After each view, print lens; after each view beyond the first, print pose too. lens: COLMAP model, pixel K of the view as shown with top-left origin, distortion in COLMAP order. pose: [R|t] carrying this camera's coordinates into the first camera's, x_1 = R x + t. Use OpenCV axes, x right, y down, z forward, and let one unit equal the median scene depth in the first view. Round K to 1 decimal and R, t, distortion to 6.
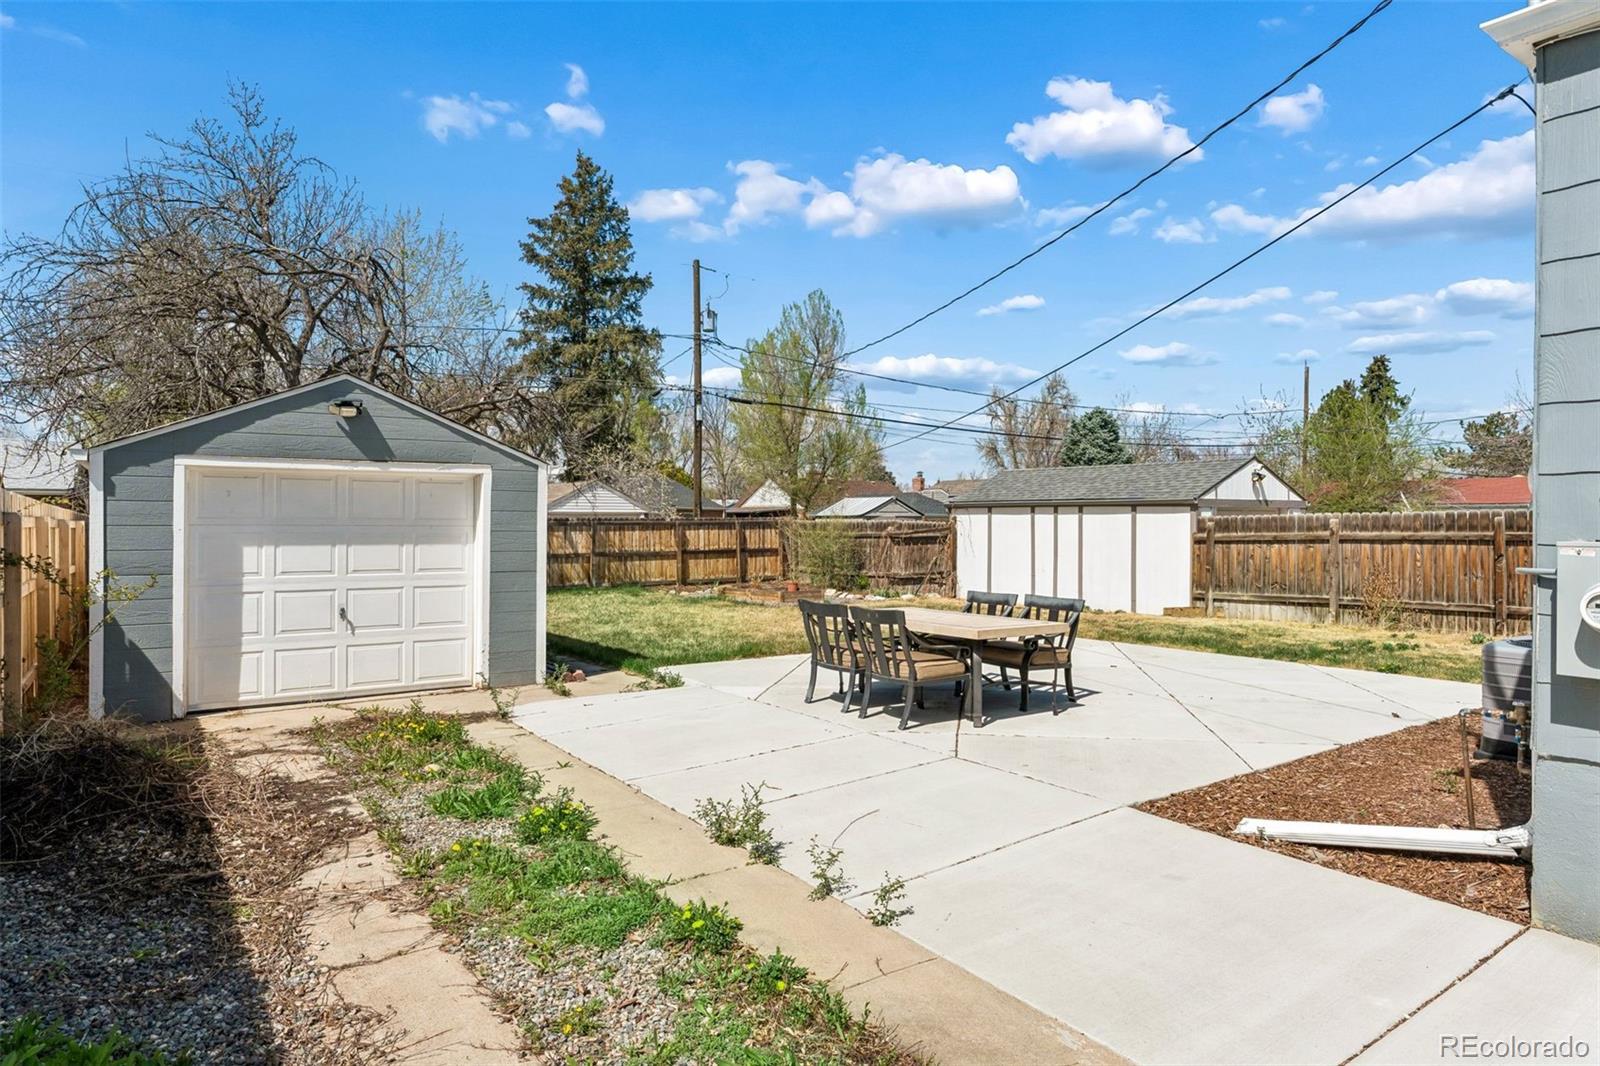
lens RADIAL K [[907.1, 0, 800.0], [0, 907.1, 533.0], [0, 0, 1]] dist [-0.002173, -0.000153]
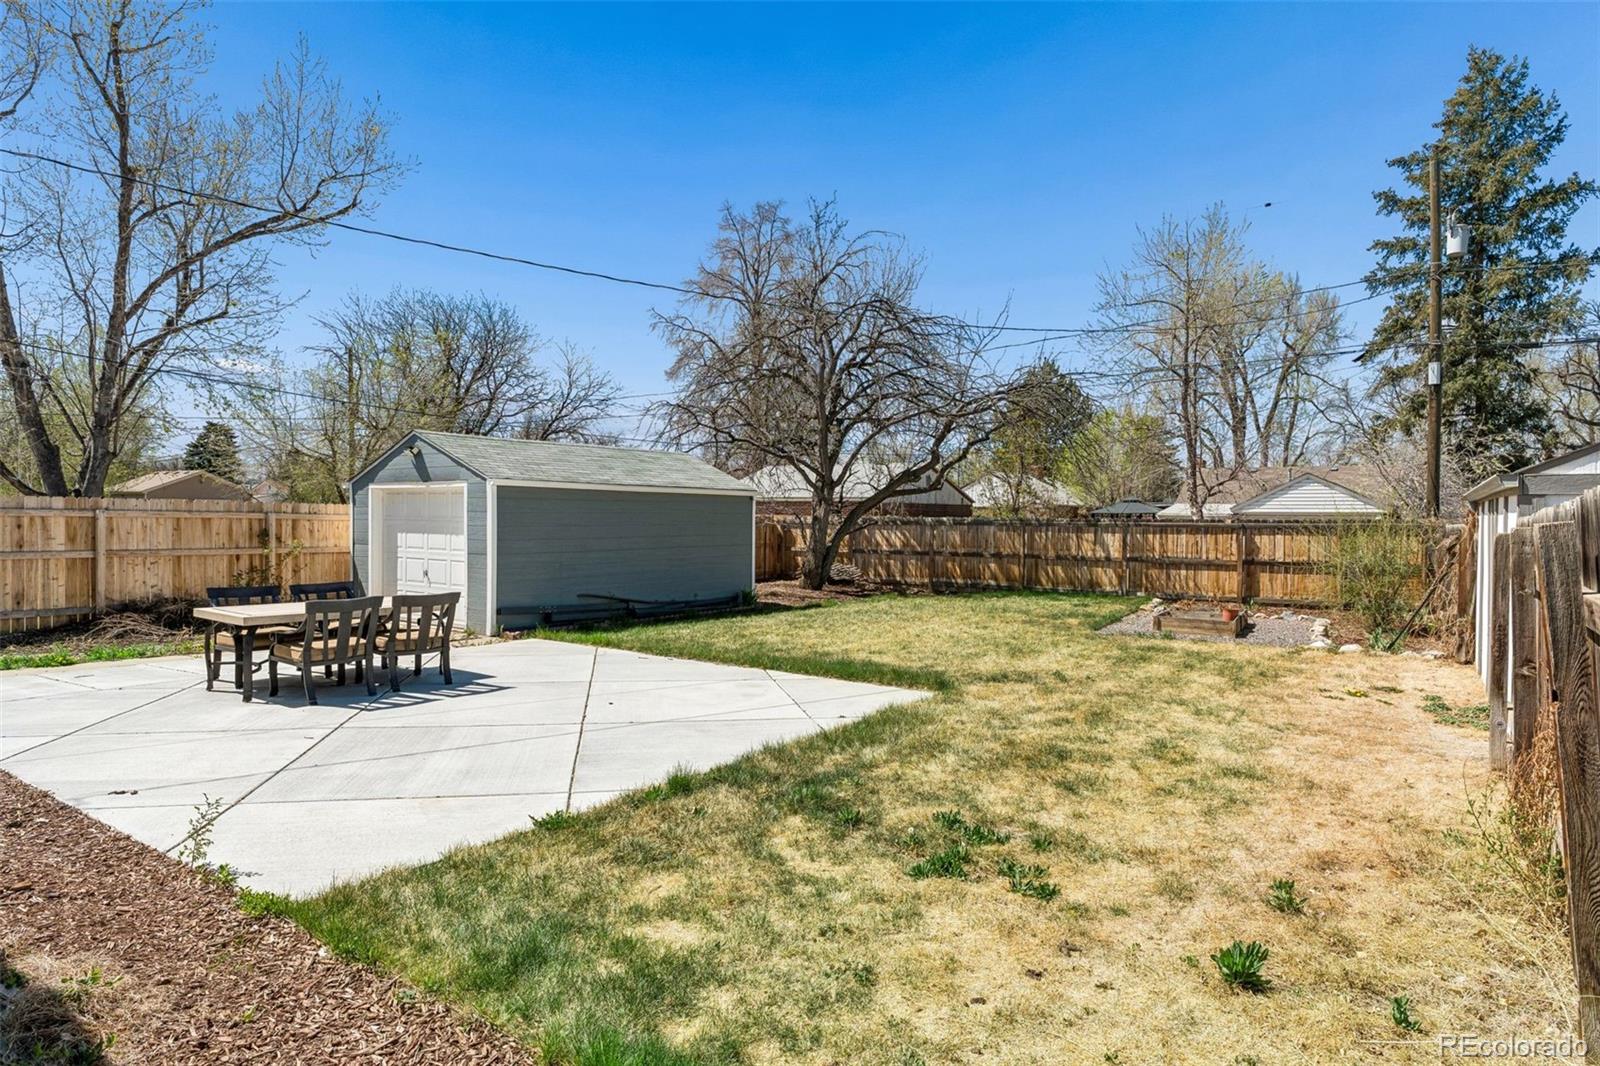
lens RADIAL K [[895.6, 0, 800.0], [0, 895.6, 533.0], [0, 0, 1]] dist [-0.018254, 0.000146]
pose [[0.388496, 0.016565, -0.921302, 0.442728], [-0.018835, 0.999772, 0.010034, -0.005308], [0.921258, 0.013454, 0.388719, 0.343430]]
